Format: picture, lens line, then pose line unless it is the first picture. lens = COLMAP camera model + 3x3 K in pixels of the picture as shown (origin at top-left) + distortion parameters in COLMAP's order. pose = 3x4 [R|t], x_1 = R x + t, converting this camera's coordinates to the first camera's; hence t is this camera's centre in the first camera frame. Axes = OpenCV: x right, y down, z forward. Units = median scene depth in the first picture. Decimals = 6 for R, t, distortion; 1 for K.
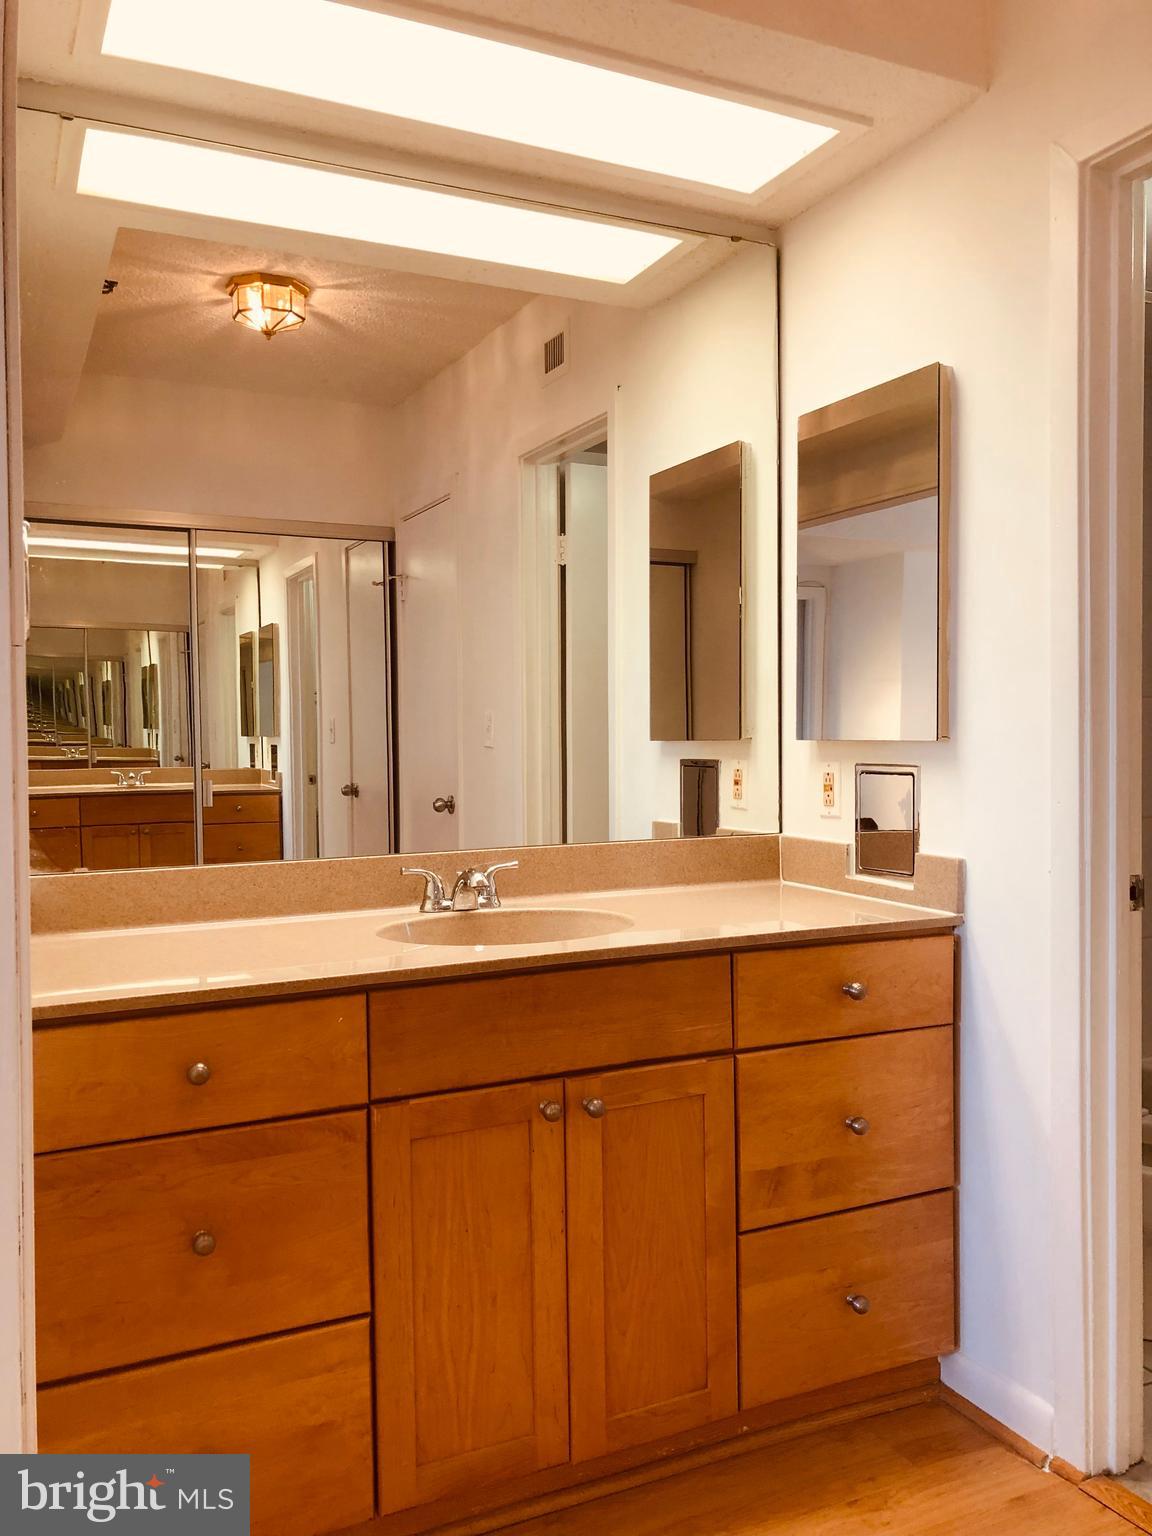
lens RADIAL K [[1244.9, 0, 576.0], [0, 1244.9, 768.0], [0, 0, 1]] dist [0.001310, 0.009858]
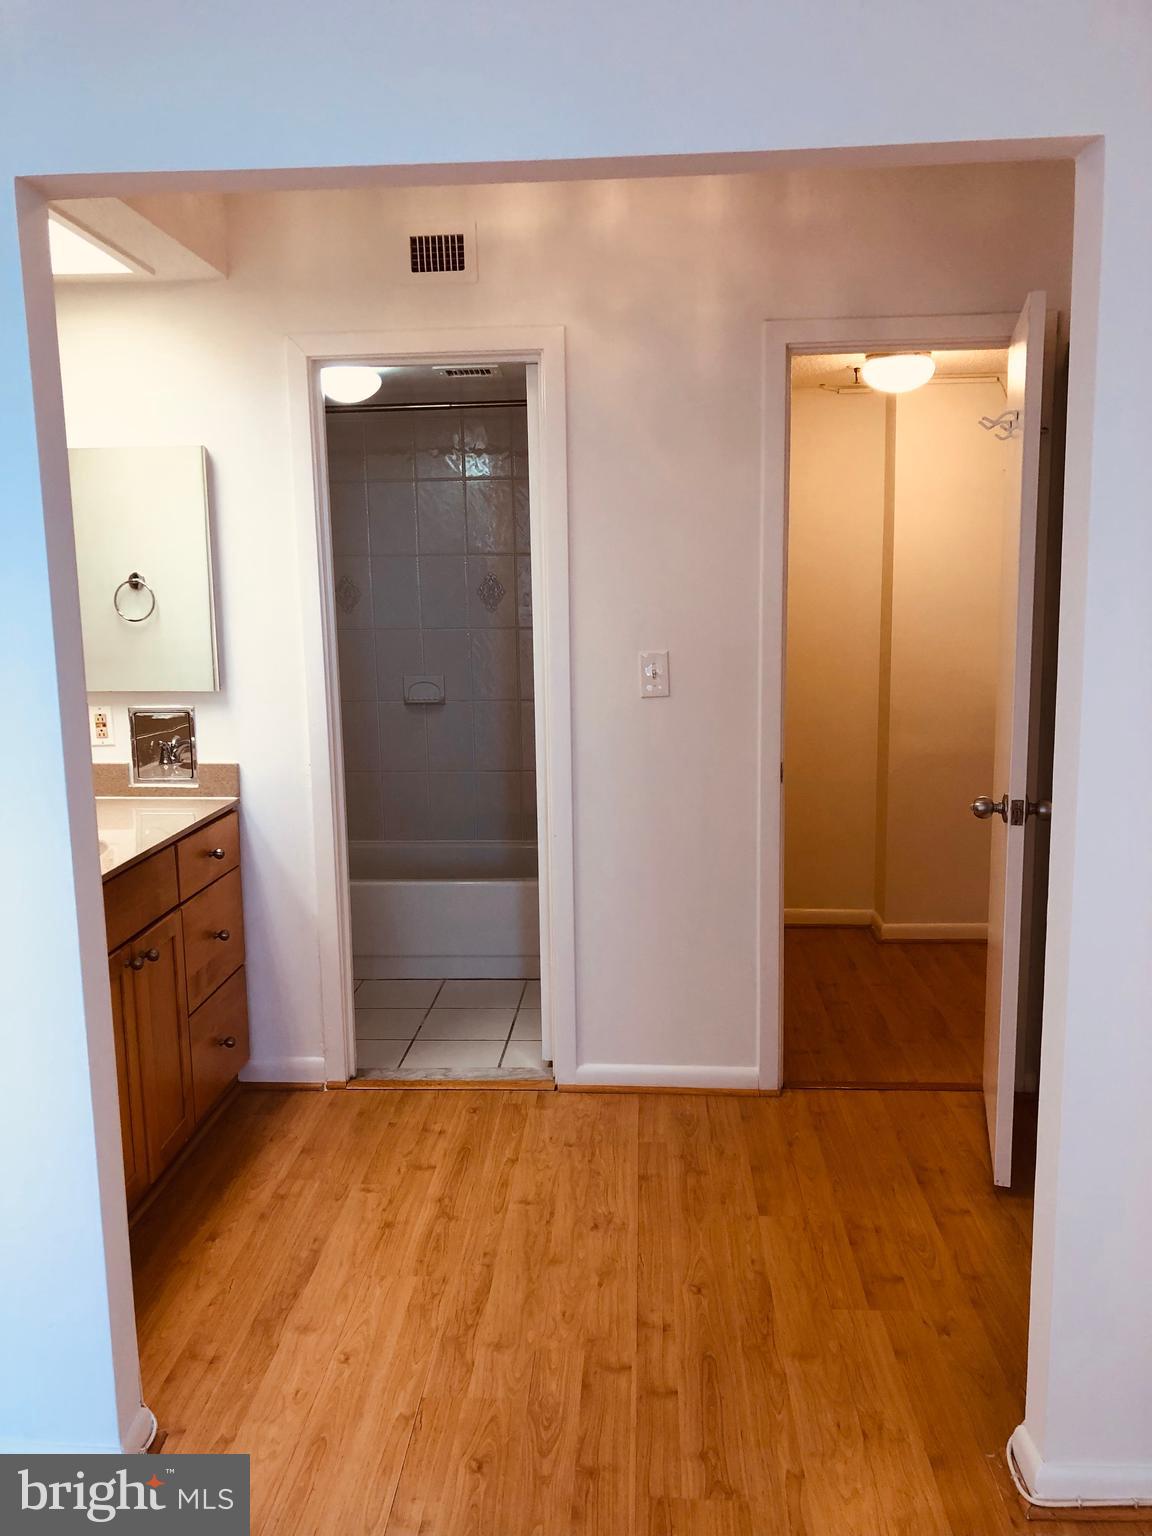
lens RADIAL K [[1247.1, 0, 576.0], [0, 1247.1, 768.0], [0, 0, 1]] dist [0.013417, -0.003539]
pose [[0.482904, -0.129853, 0.865992, -0.910514], [0.029965, 0.990815, 0.131860, -0.125640], [-0.875160, -0.037726, 0.482360, -0.170832]]
